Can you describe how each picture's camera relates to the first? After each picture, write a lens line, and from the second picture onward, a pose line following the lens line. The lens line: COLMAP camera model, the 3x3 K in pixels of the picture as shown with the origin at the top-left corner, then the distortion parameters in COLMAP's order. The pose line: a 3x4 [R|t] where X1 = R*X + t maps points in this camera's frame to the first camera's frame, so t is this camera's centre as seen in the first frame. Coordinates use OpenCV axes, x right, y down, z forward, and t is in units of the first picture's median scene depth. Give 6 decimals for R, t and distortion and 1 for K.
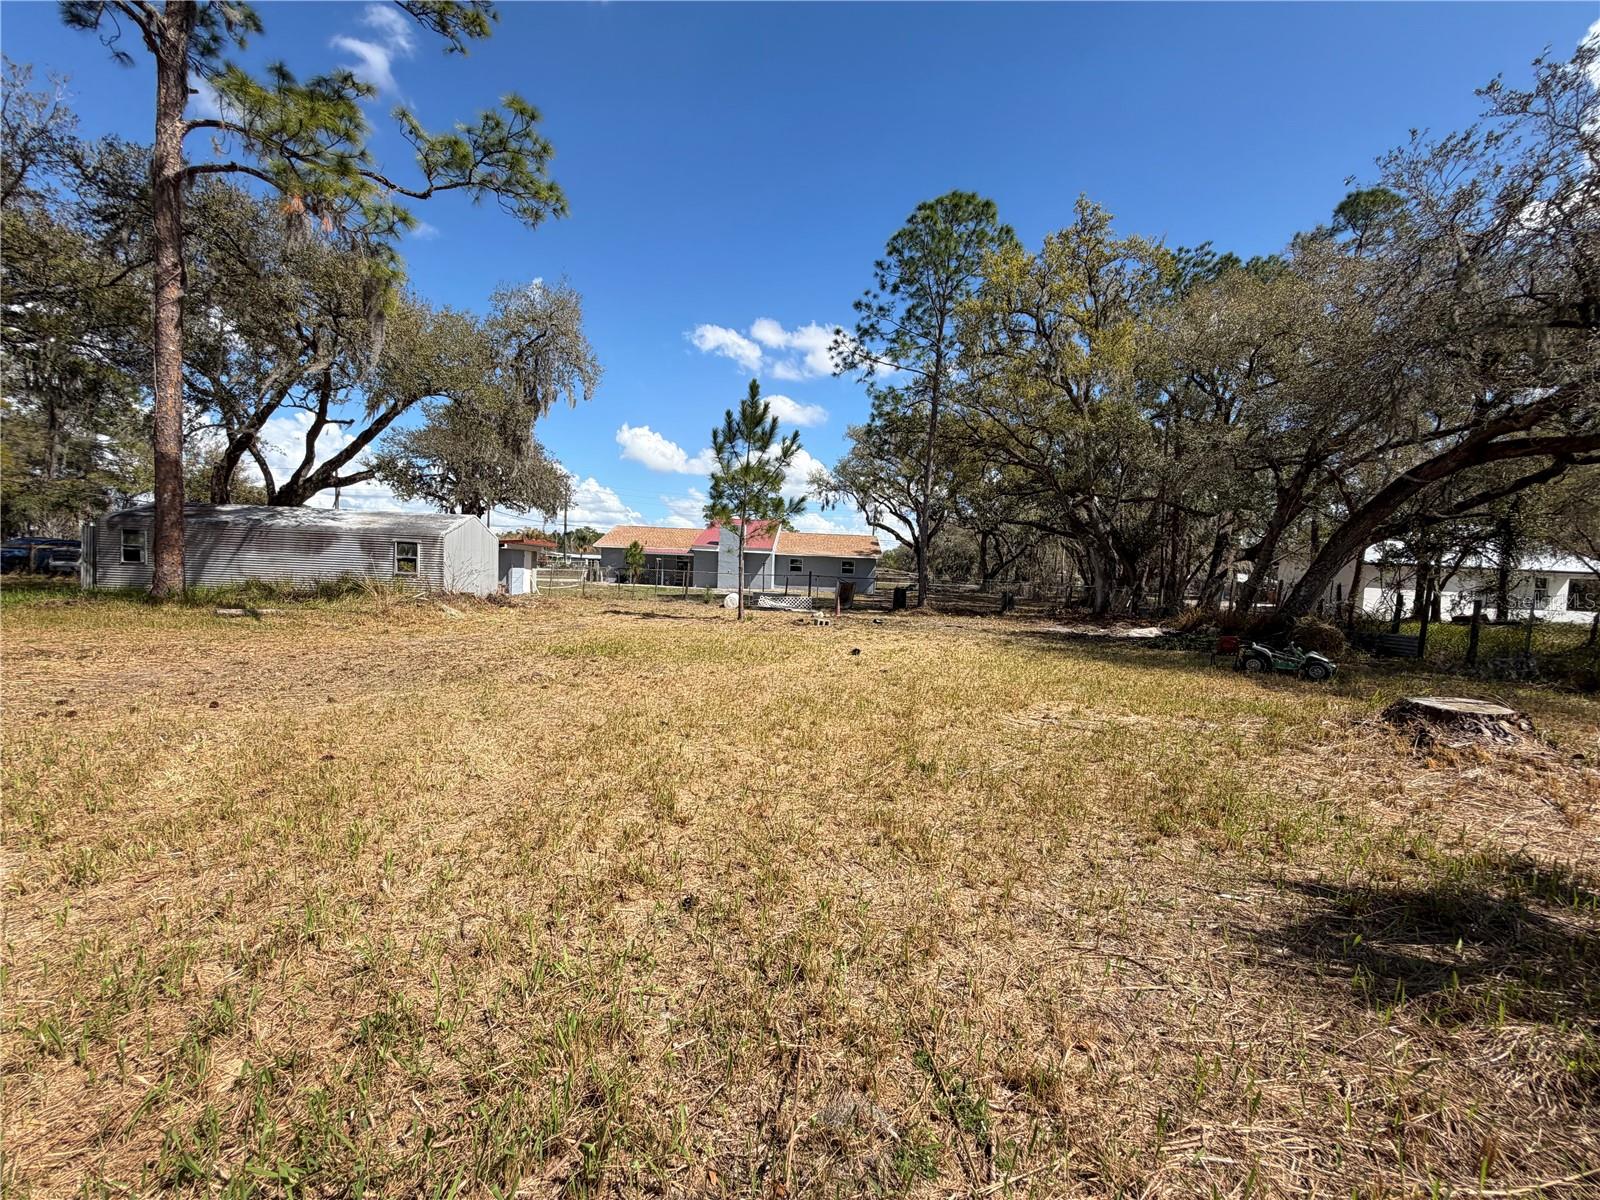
lens RADIAL K [[628.5, 0, 803.6], [0, 628.5, 607.6], [0, 0, 1]] dist [-0.000414, -0.000146]
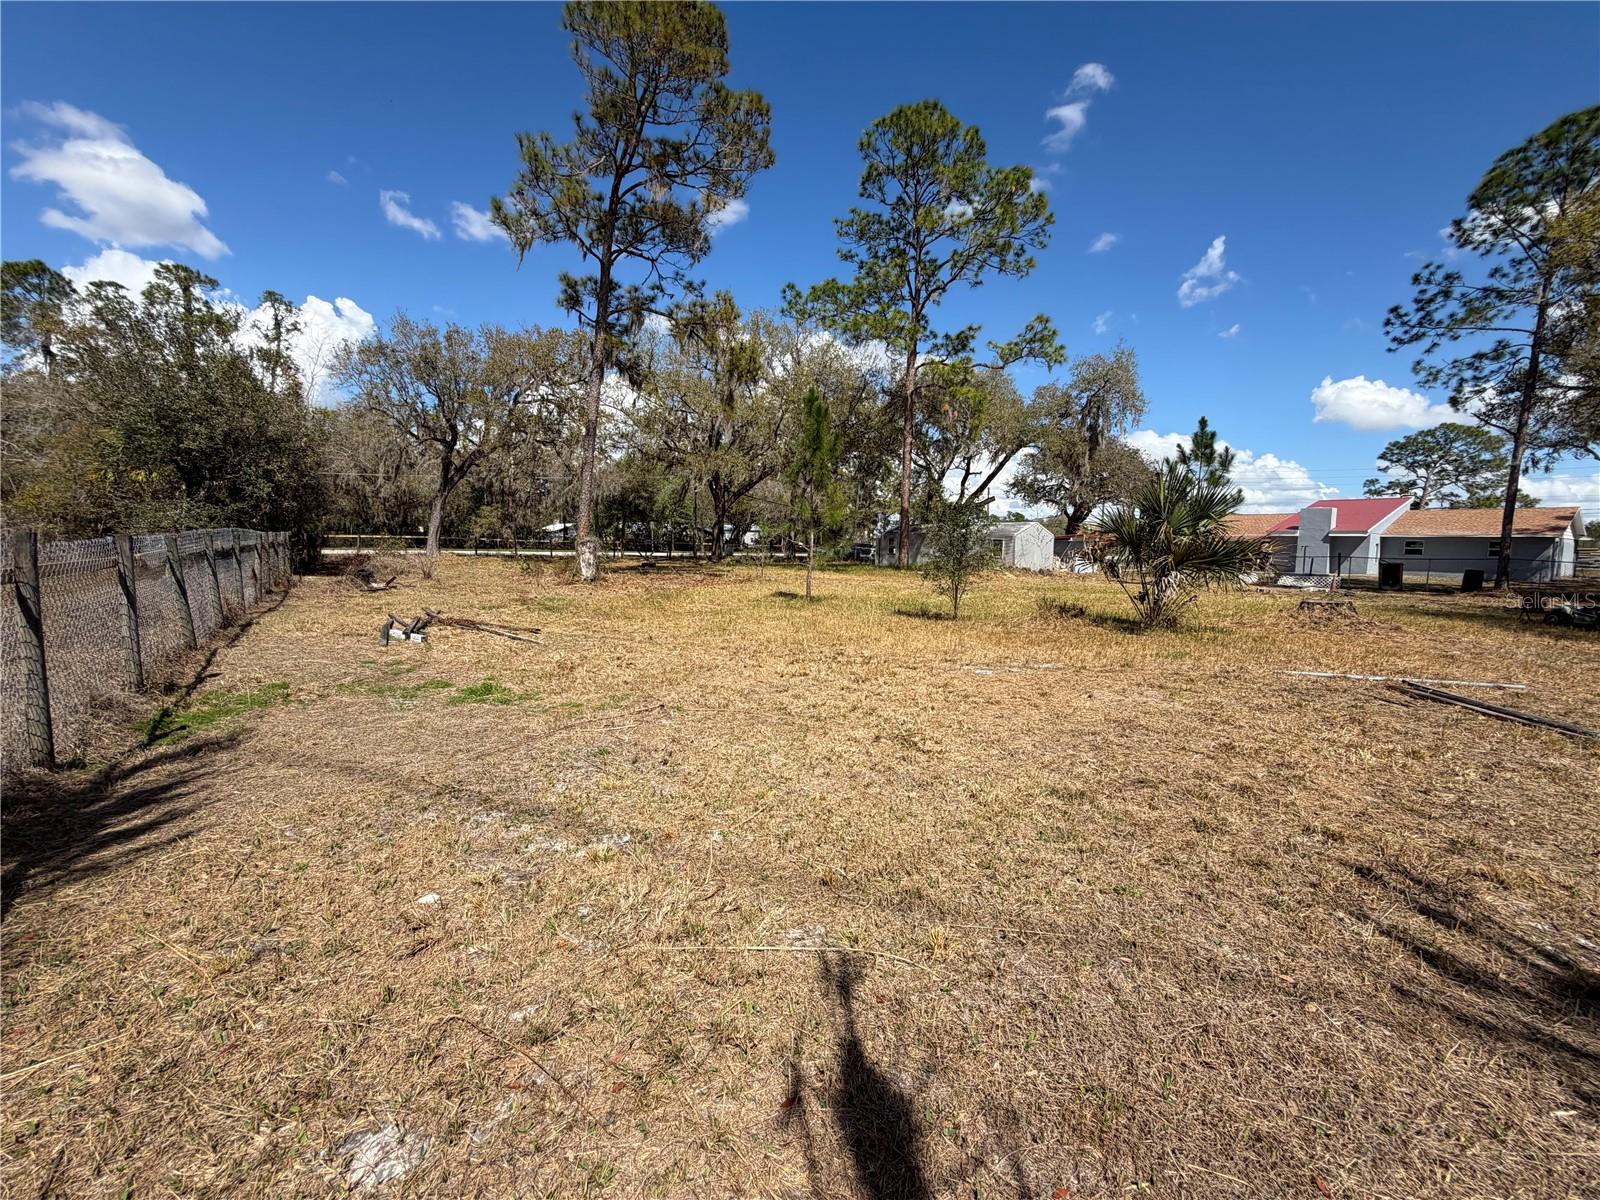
lens RADIAL K [[637.6, 0, 798.8], [0, 637.6, 599.0], [0, 0, 1]] dist [0.002080, -0.000226]
pose [[0.582566, 0.039723, -0.811812, 0.394859], [-0.041352, 0.998960, 0.019205, 0.040592], [0.811731, 0.022382, 0.583602, -0.396479]]
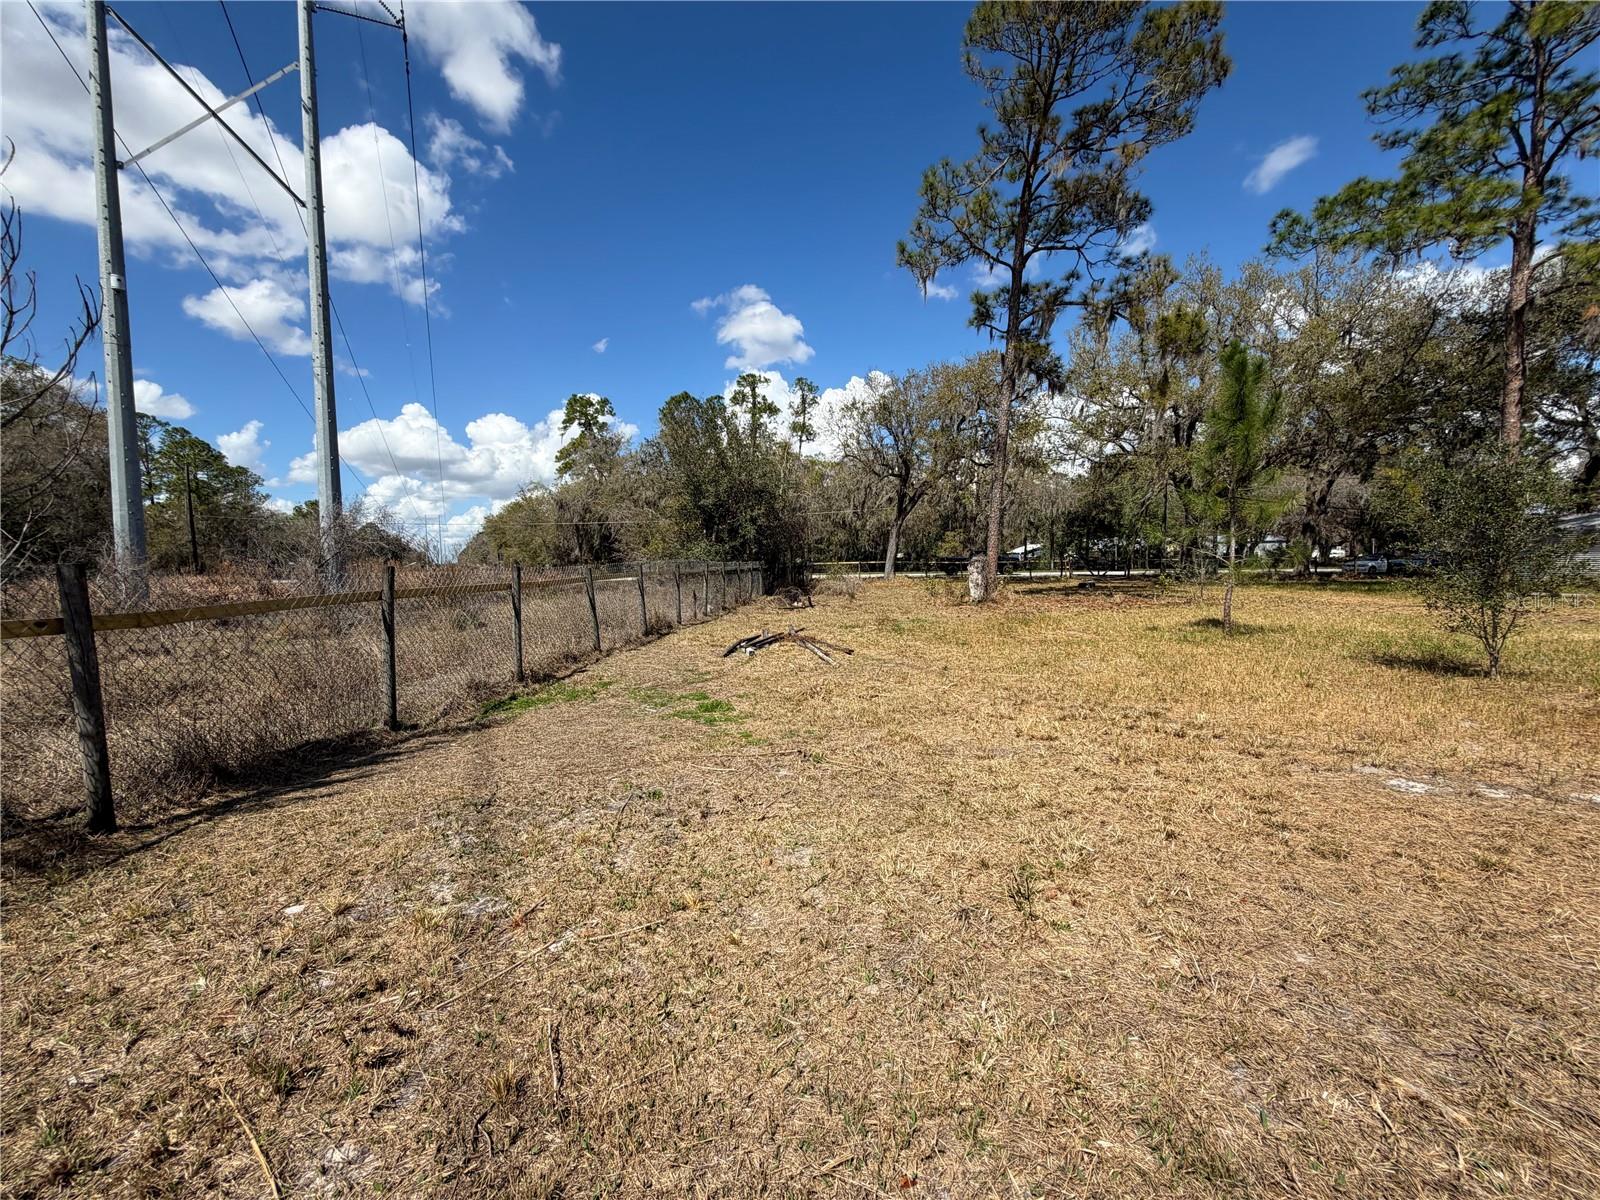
lens RADIAL K [[637.6, 0, 798.8], [0, 637.6, 599.0], [0, 0, 1]] dist [0.002080, -0.000226]
pose [[-0.103227, 0.015192, -0.994542, 0.371843], [-0.046598, 0.998712, 0.020092, 0.034725], [0.993566, 0.048418, -0.102387, -0.278425]]
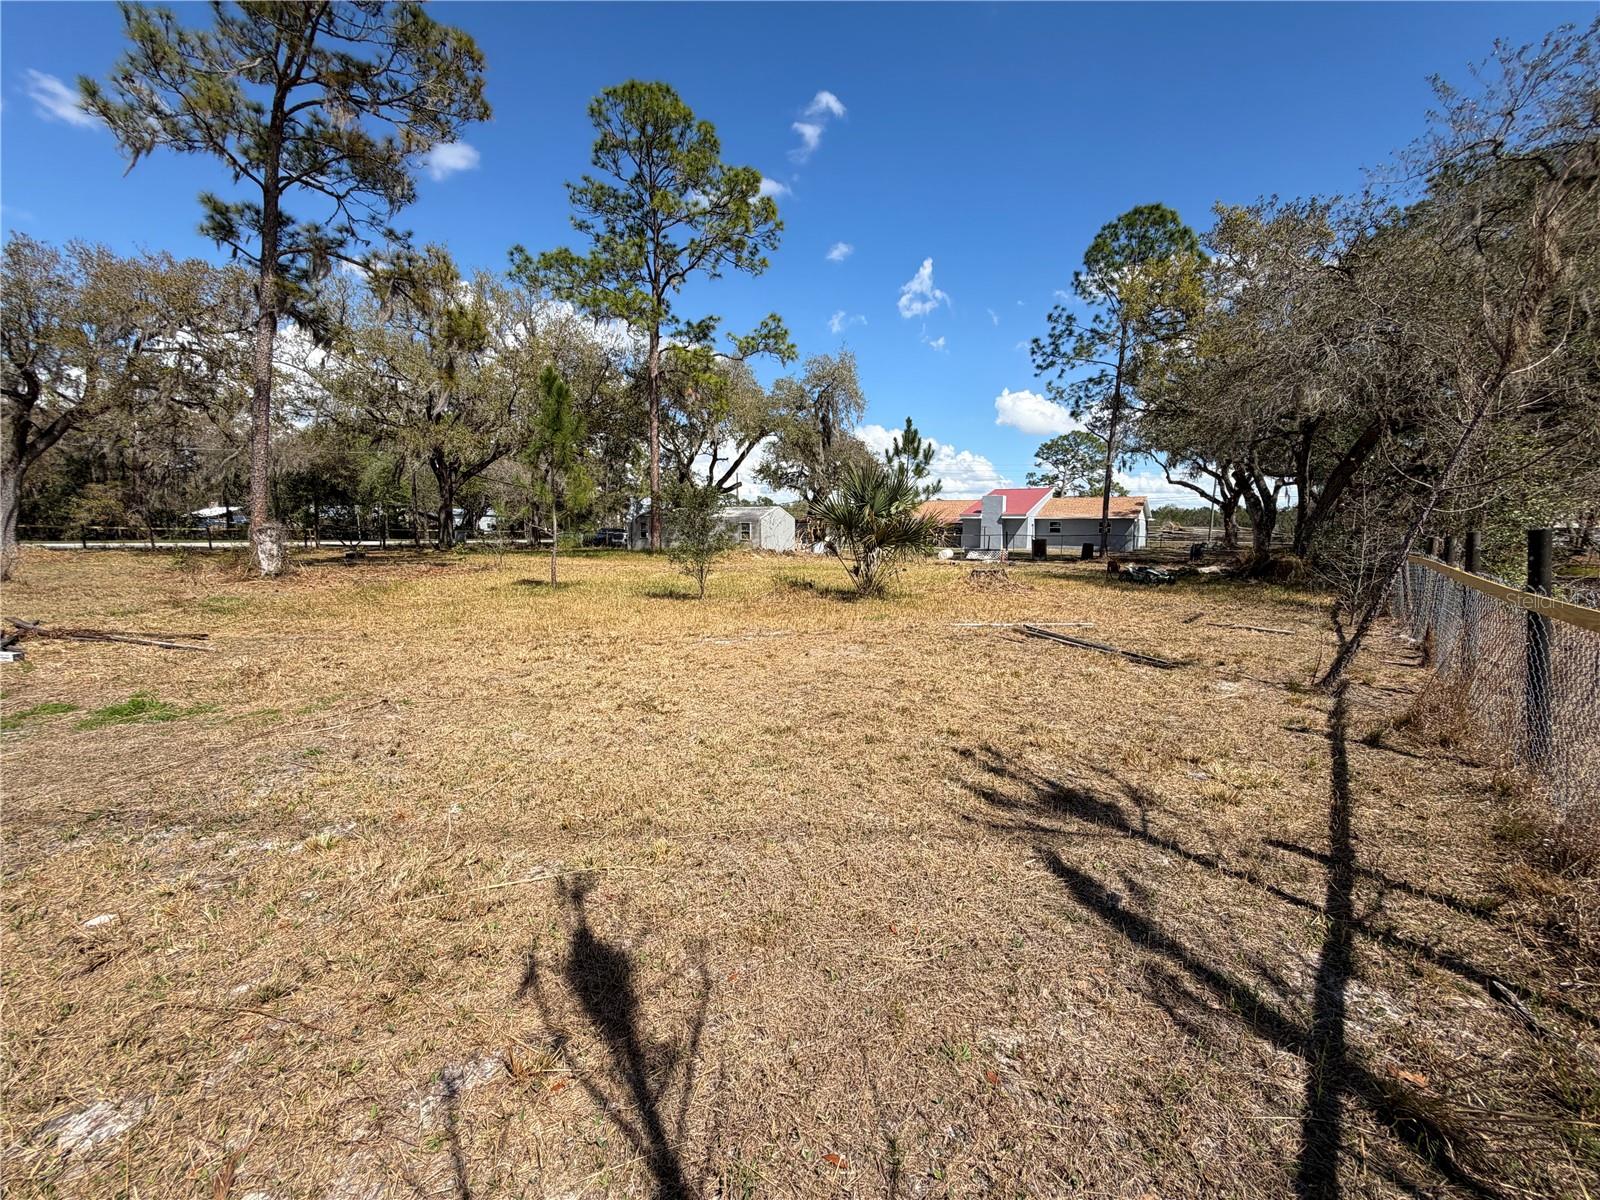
lens RADIAL K [[637.6, 0, 798.8], [0, 637.6, 599.0], [0, 0, 1]] dist [0.002080, -0.000226]
pose [[0.839904, 0.022240, -0.542279, 0.417844], [-0.003773, 0.999375, 0.035144, 0.042845], [0.542722, -0.027472, 0.839463, -0.407127]]
